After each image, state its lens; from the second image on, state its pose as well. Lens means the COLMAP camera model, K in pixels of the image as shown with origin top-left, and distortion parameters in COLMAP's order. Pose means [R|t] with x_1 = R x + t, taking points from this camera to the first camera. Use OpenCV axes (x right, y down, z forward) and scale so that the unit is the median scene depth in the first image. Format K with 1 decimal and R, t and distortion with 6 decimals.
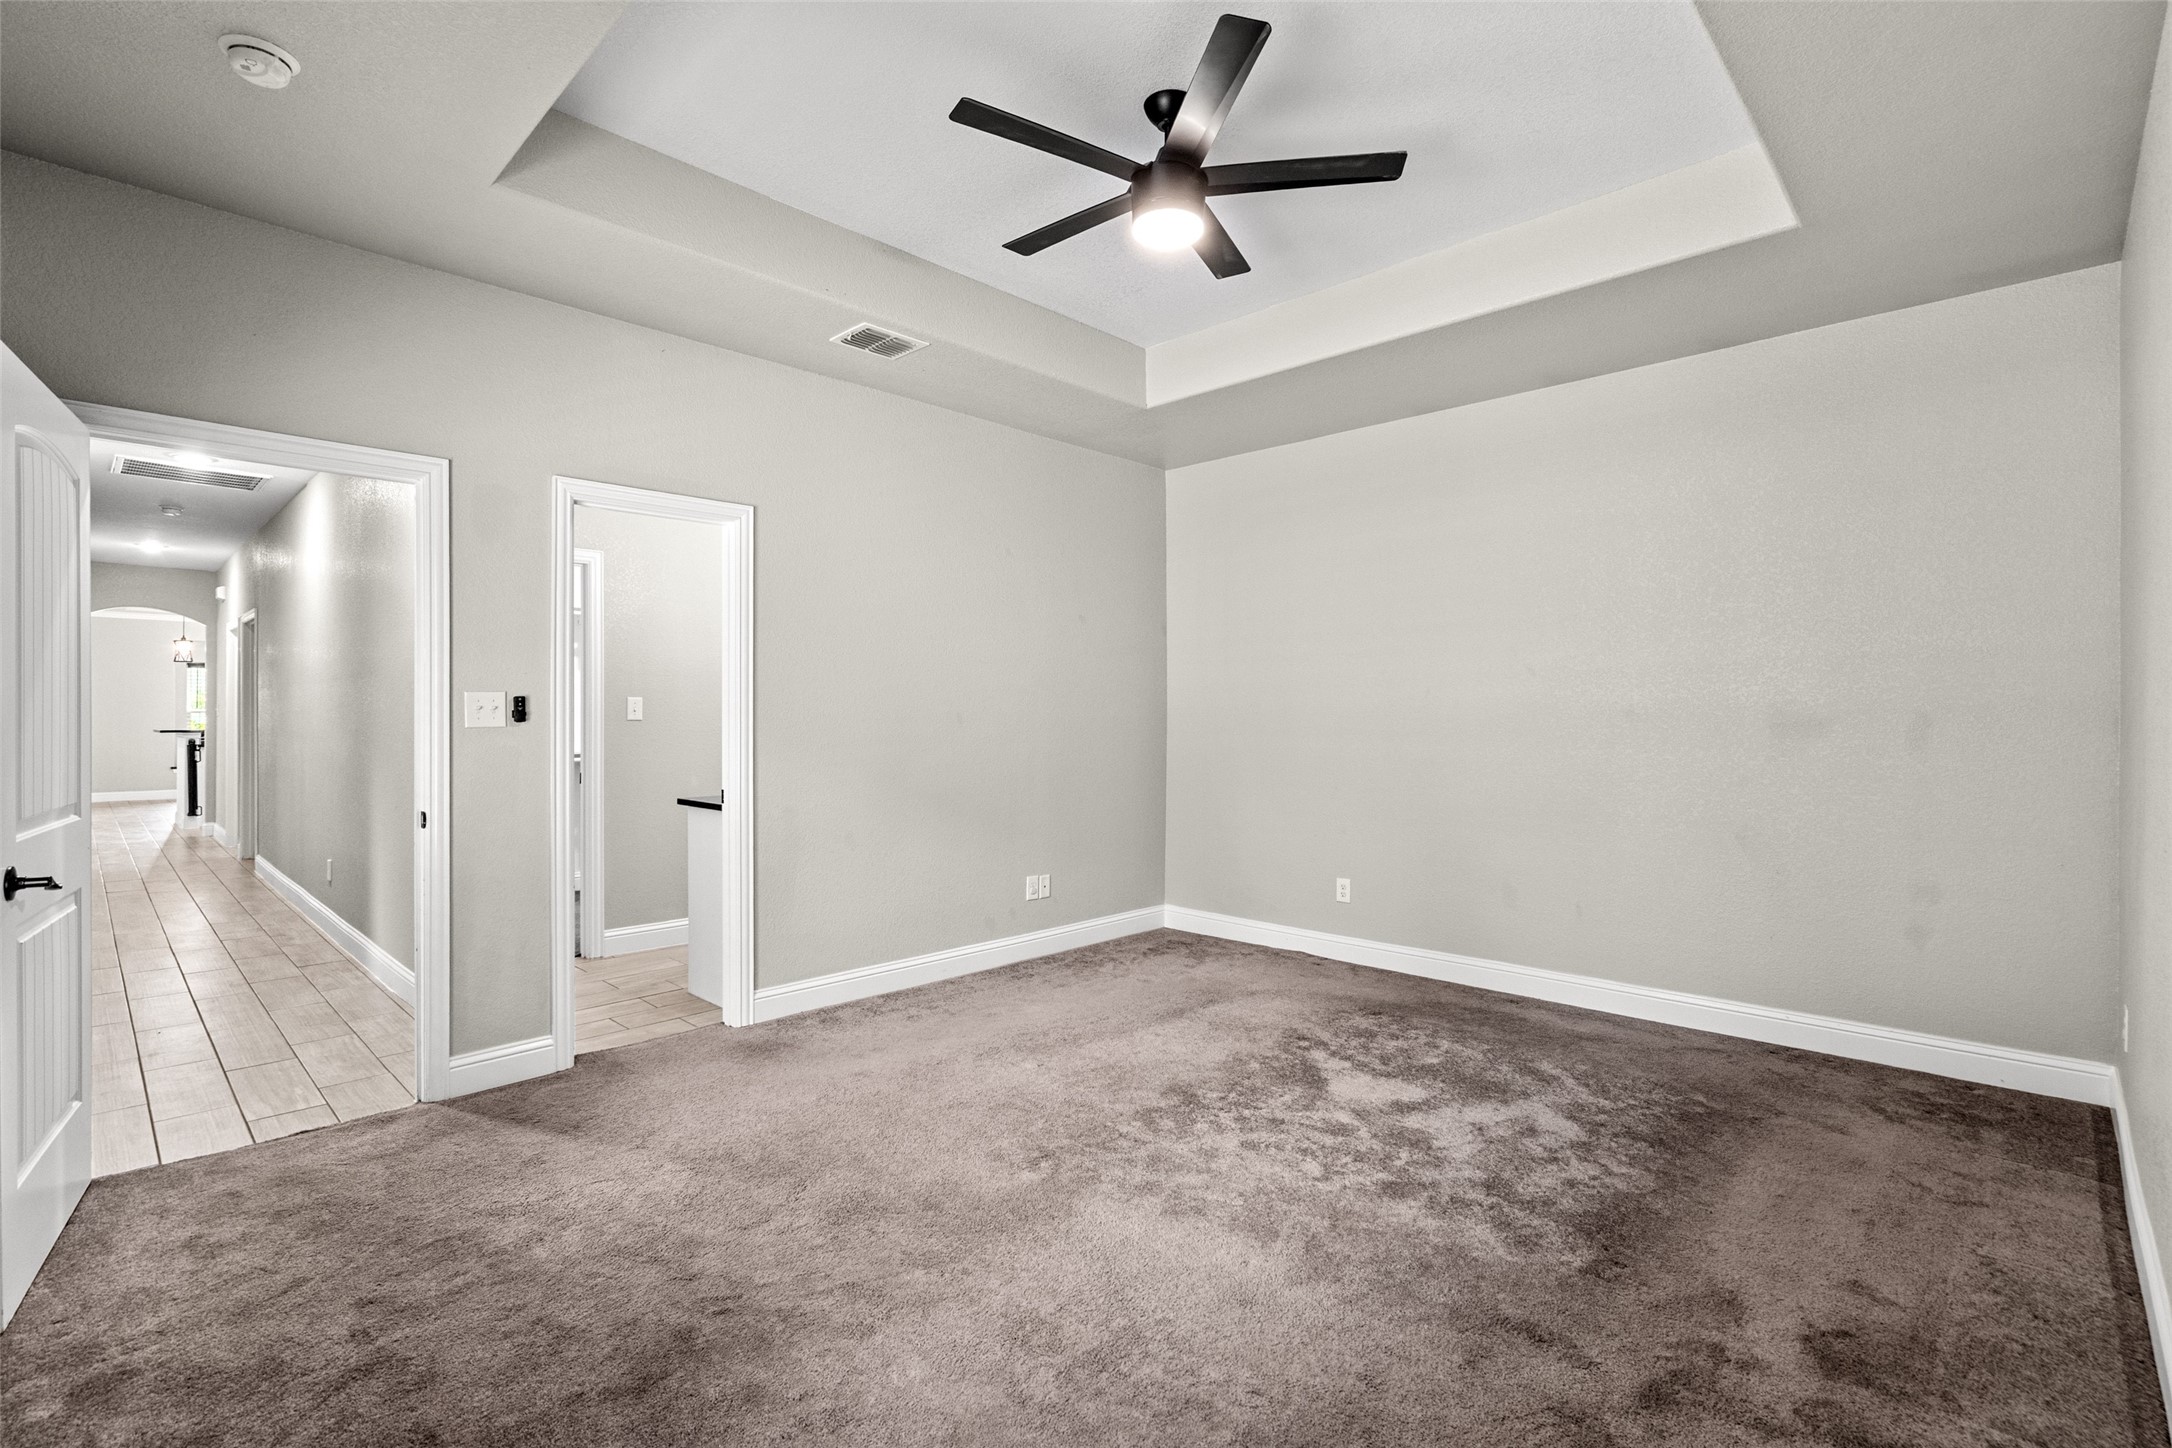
lens RADIAL K [[988.0, 0, 1084.6], [0, 988.0, 717.6], [0, 0, 1]] dist [0.001502, -0.000118]
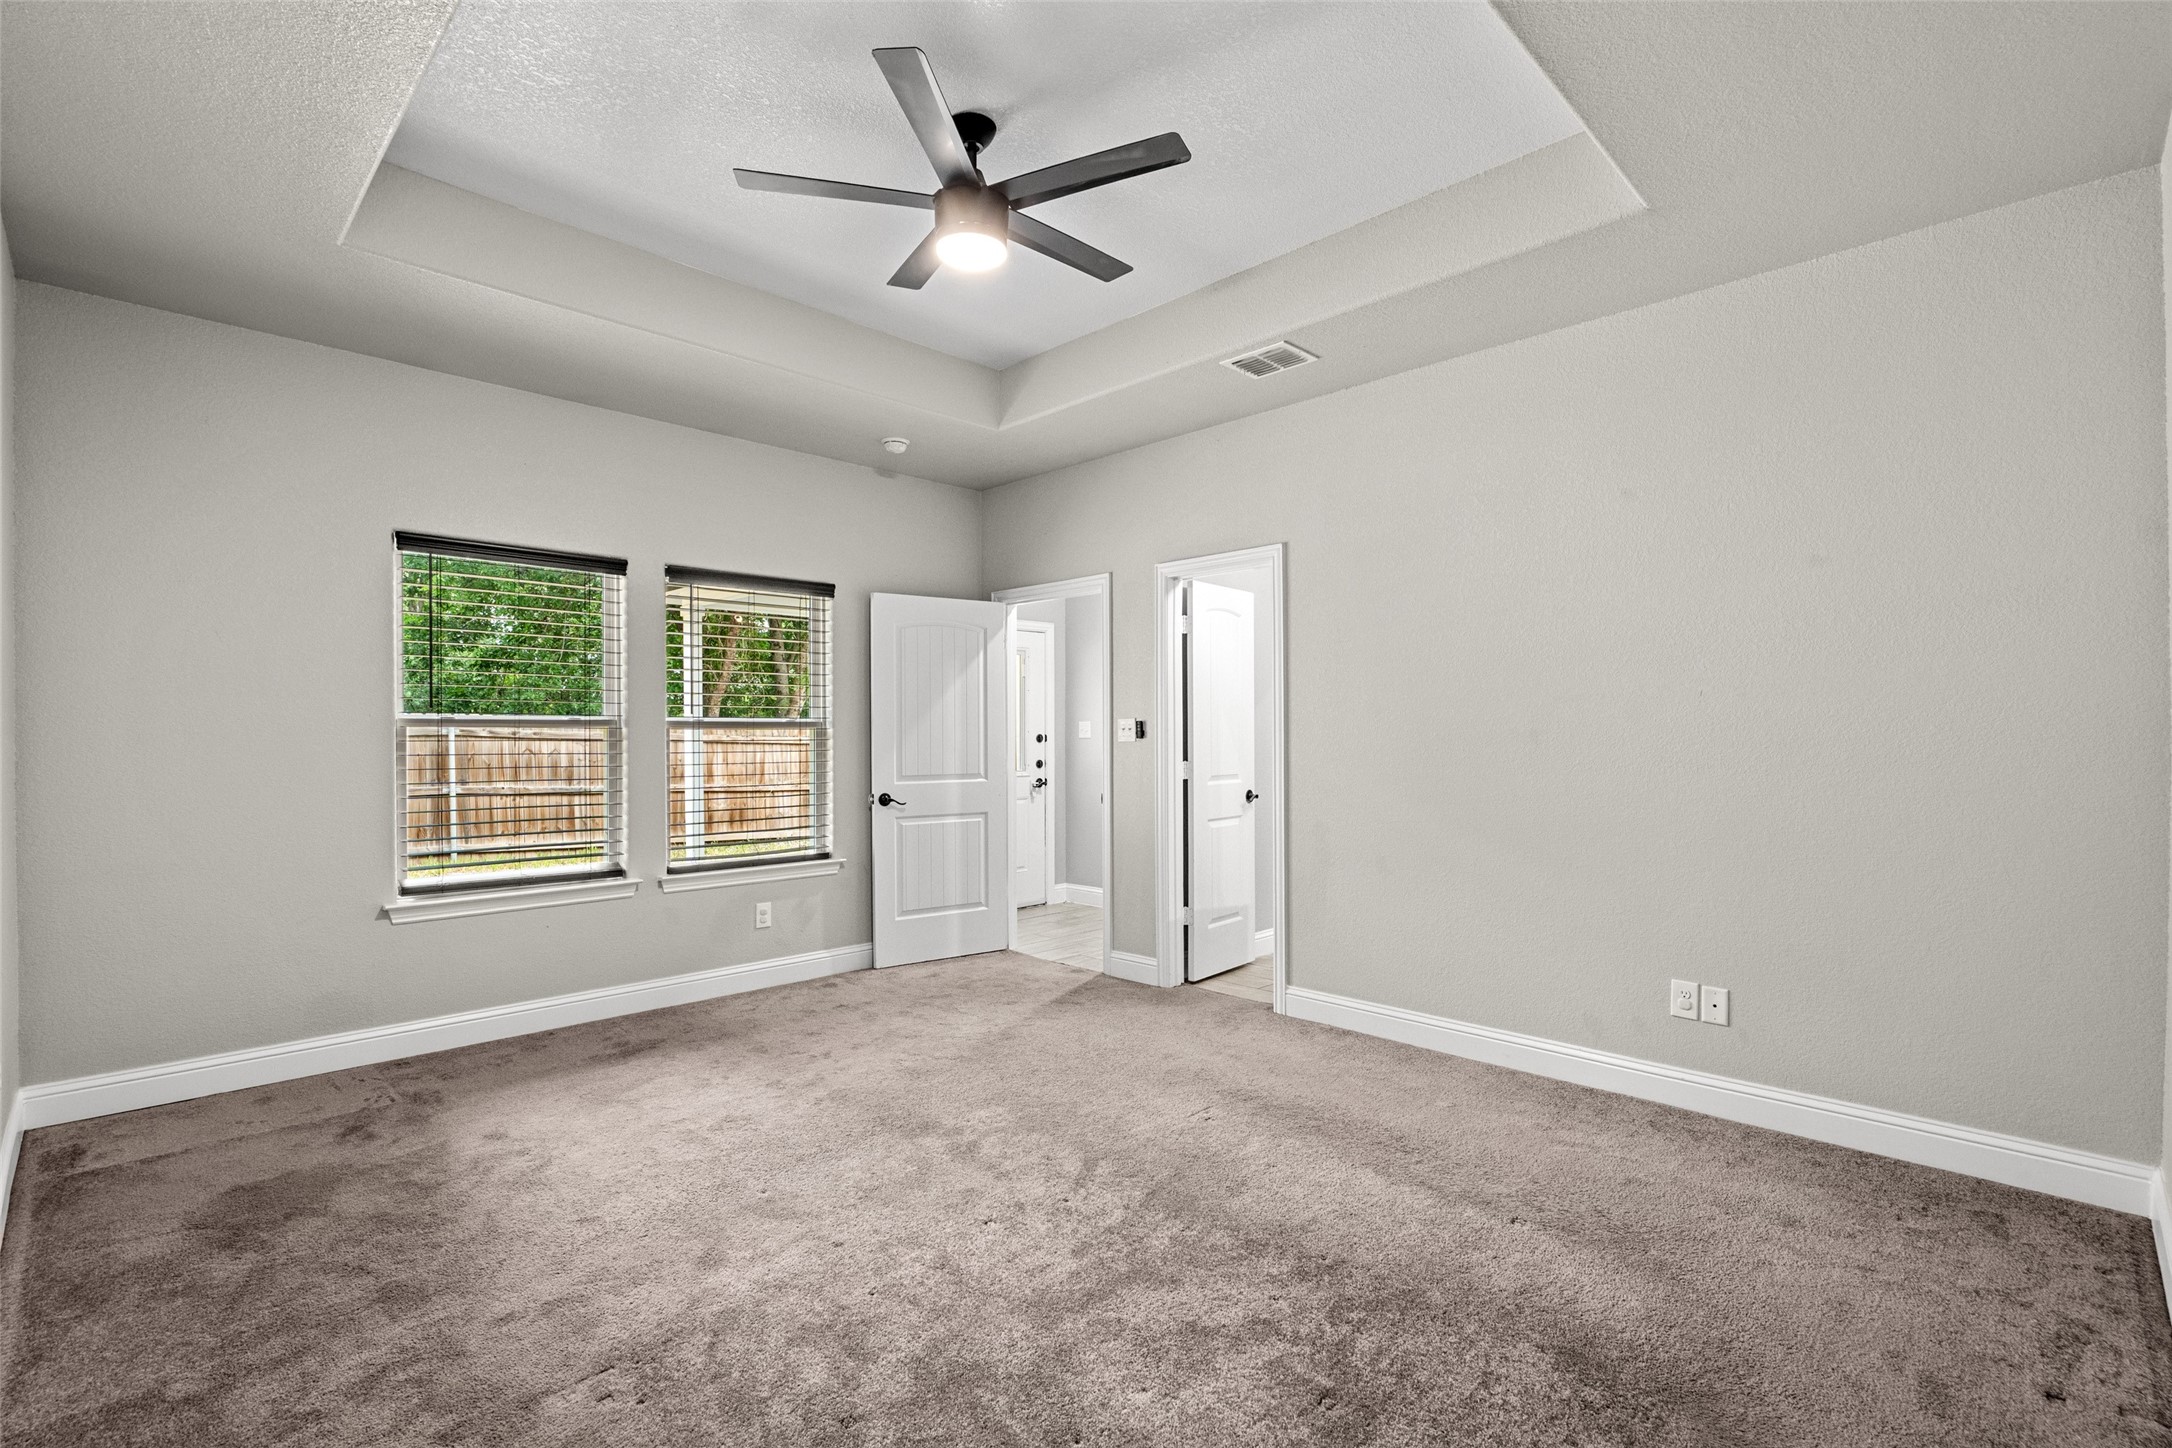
lens RADIAL K [[988.0, 0, 1084.6], [0, 988.0, 734.3], [0, 0, 1]] dist [0.001502, -0.000118]
pose [[-0.008493, -0.001110, -0.999963, 0.906249], [-0.000320, 0.999999, -0.001107, 0.000081], [0.999964, 0.000311, -0.008493, 0.933845]]
